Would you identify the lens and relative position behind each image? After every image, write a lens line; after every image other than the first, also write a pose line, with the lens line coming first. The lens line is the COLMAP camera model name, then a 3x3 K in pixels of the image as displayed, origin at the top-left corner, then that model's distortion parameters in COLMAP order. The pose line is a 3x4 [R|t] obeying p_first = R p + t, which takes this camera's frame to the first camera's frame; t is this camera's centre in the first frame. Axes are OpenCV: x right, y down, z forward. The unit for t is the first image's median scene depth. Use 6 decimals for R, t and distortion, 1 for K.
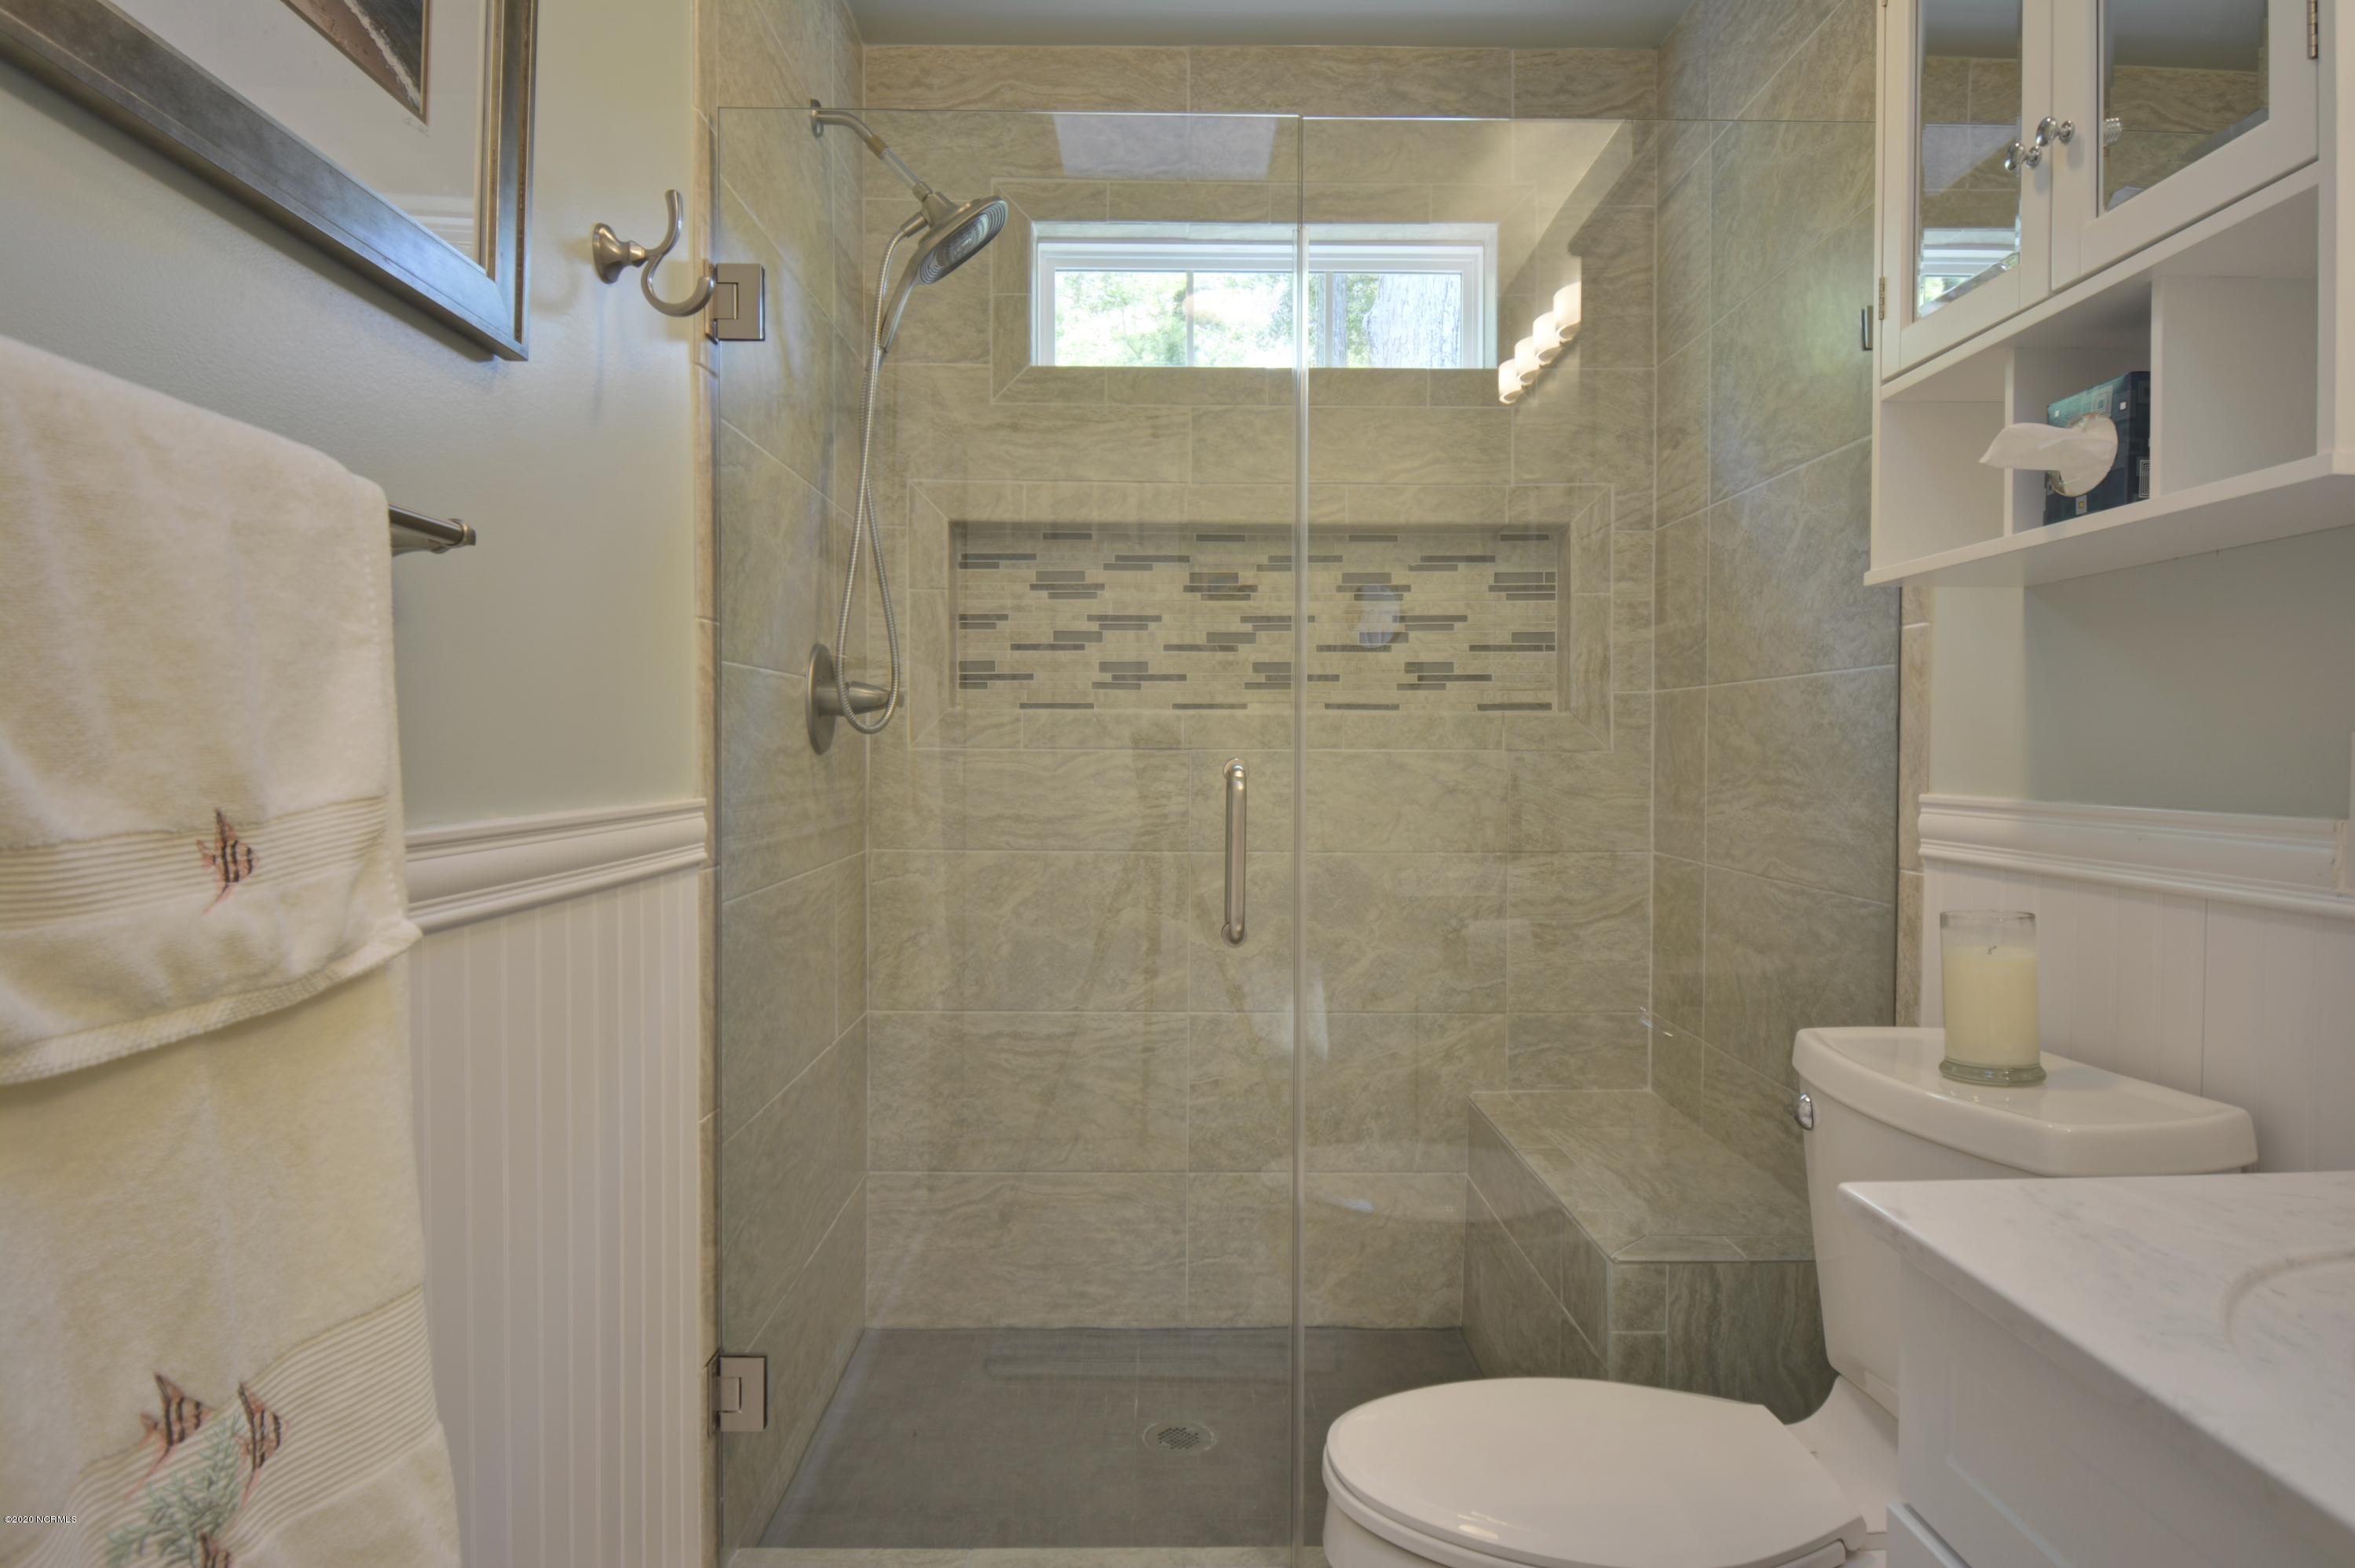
lens RADIAL K [[1352.4, 0, 1184.2], [0, 1352.4, 773.1], [0, 0, 1]] dist [0.007632, -0.010970]
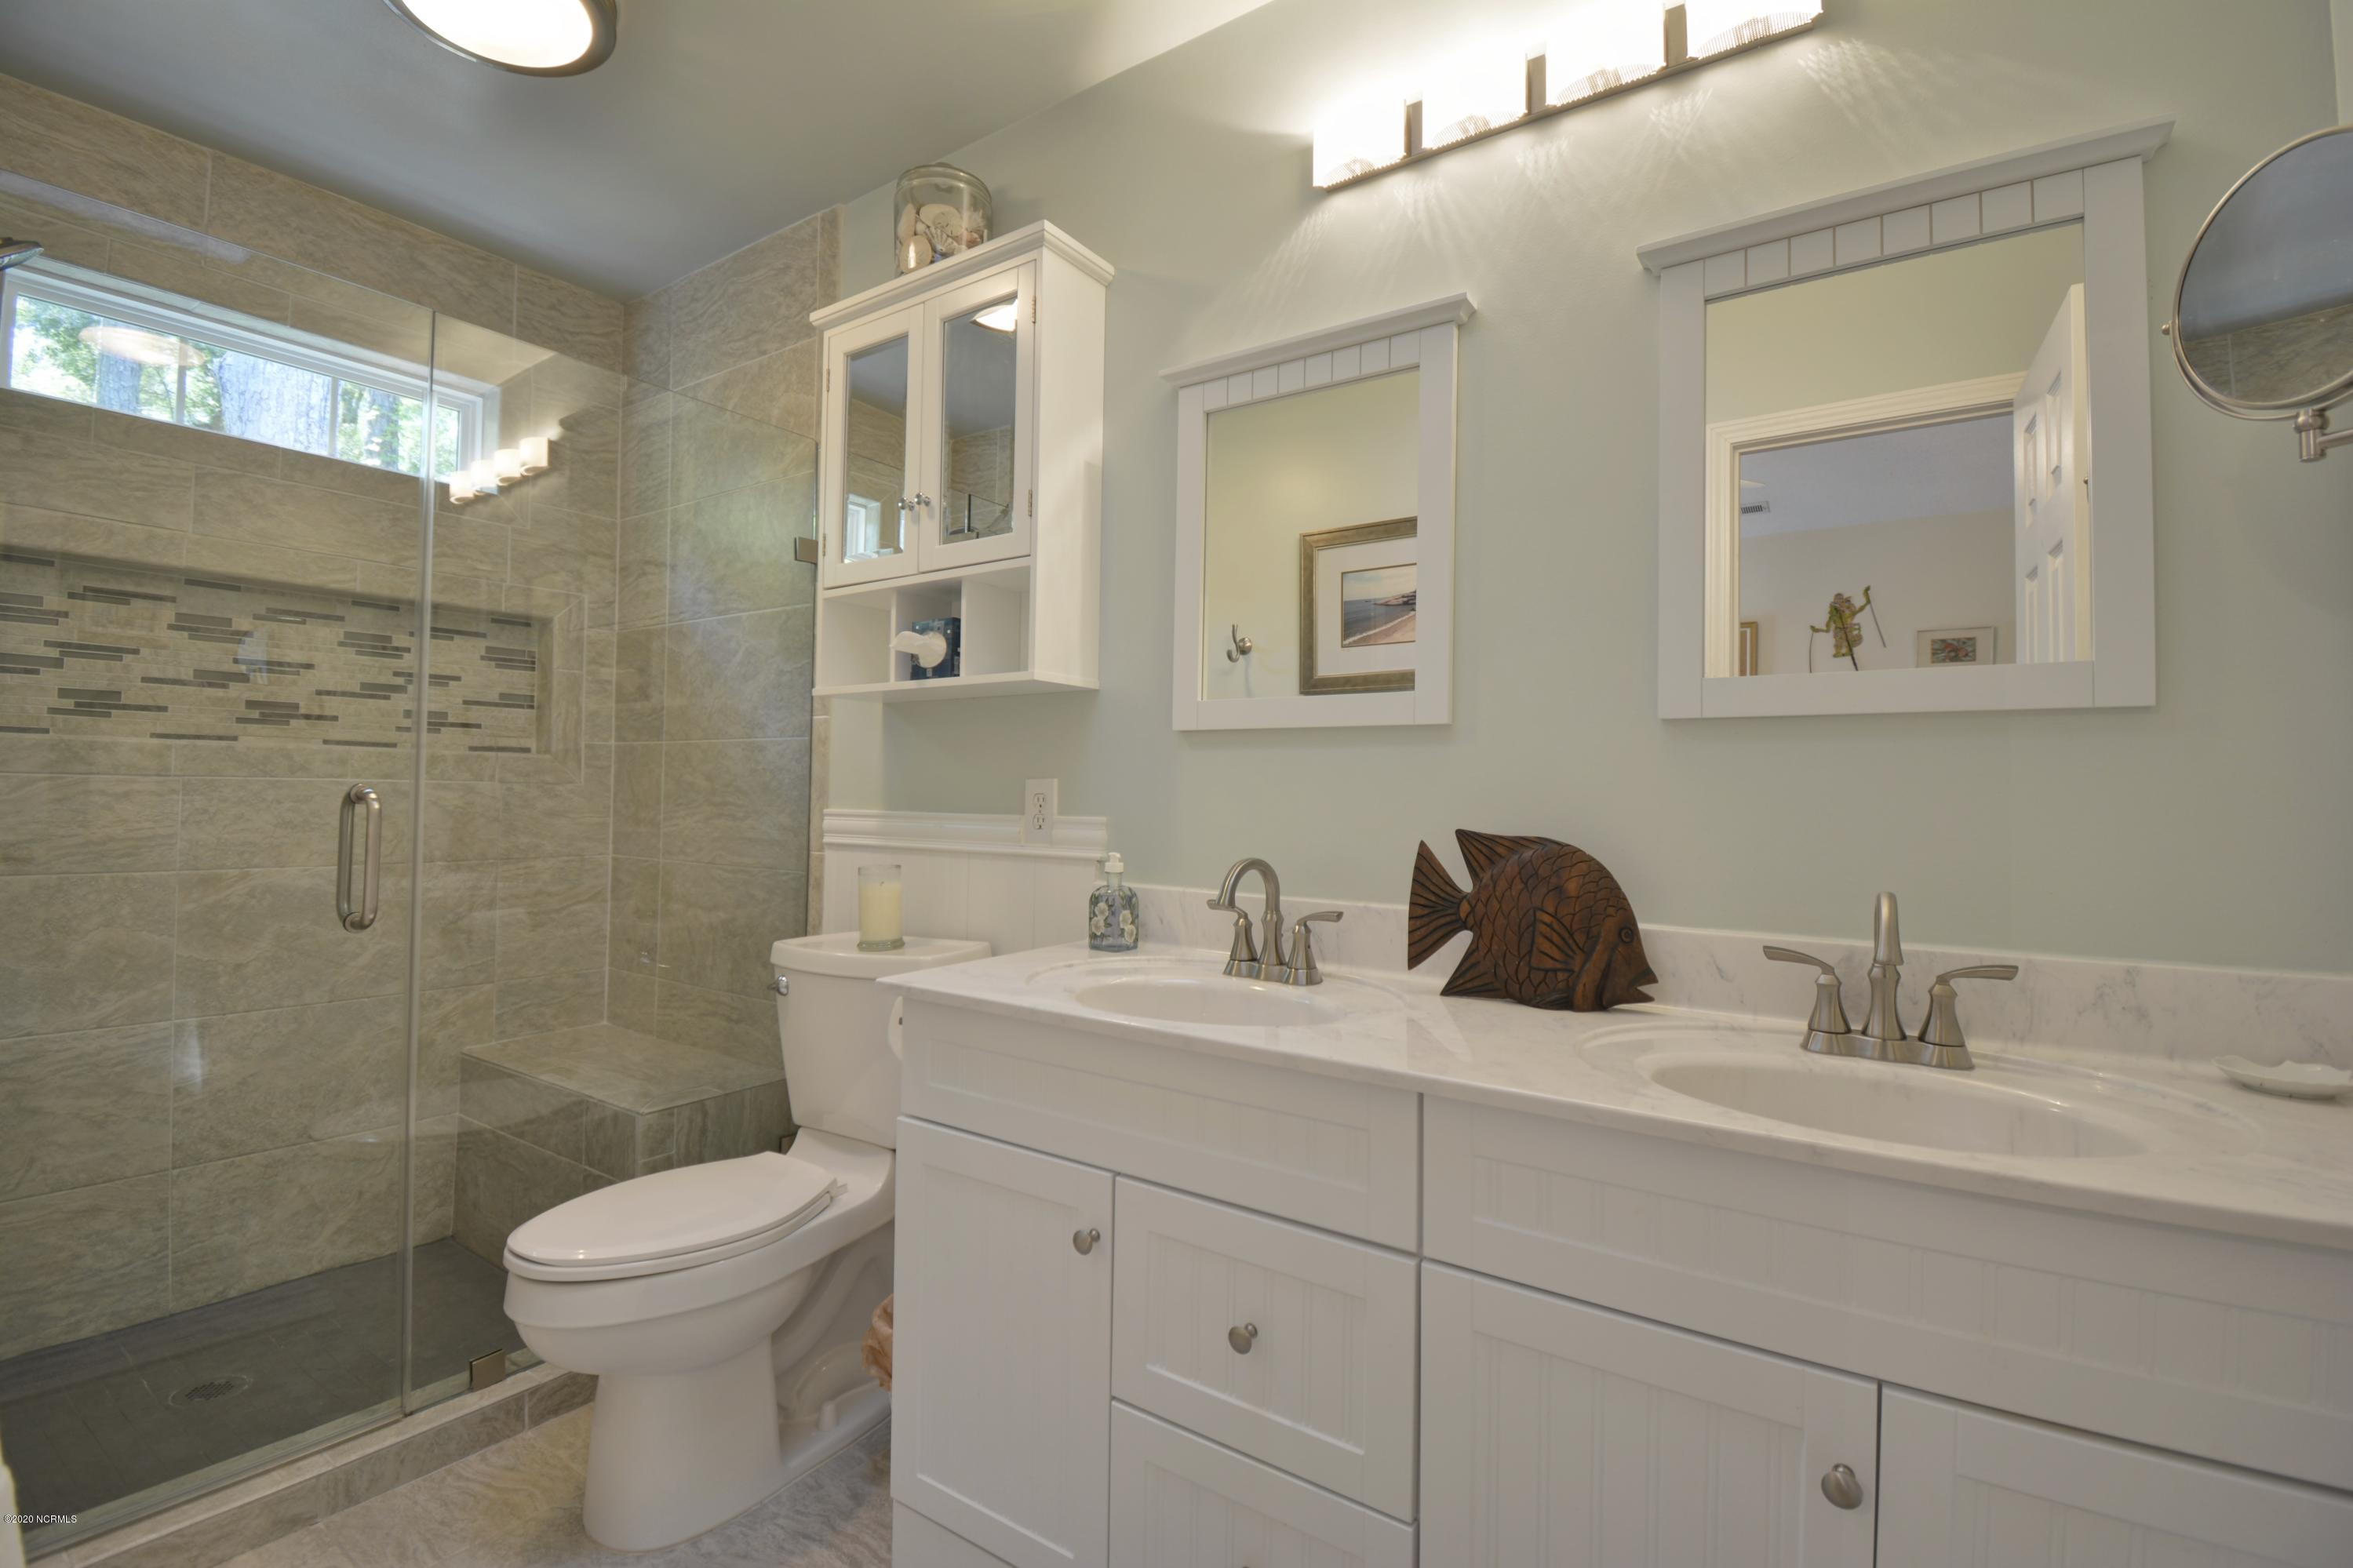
lens RADIAL K [[1034.9, 0, 1187.6], [0, 1034.9, 780.2], [0, 0, 1]] dist [0.007156, -0.019040]
pose [[0.572071, 0.018464, 0.819996, -0.208387], [0.002208, 0.999708, -0.024050, 0.007084], [-0.820201, 0.015569, 0.571864, -0.130463]]
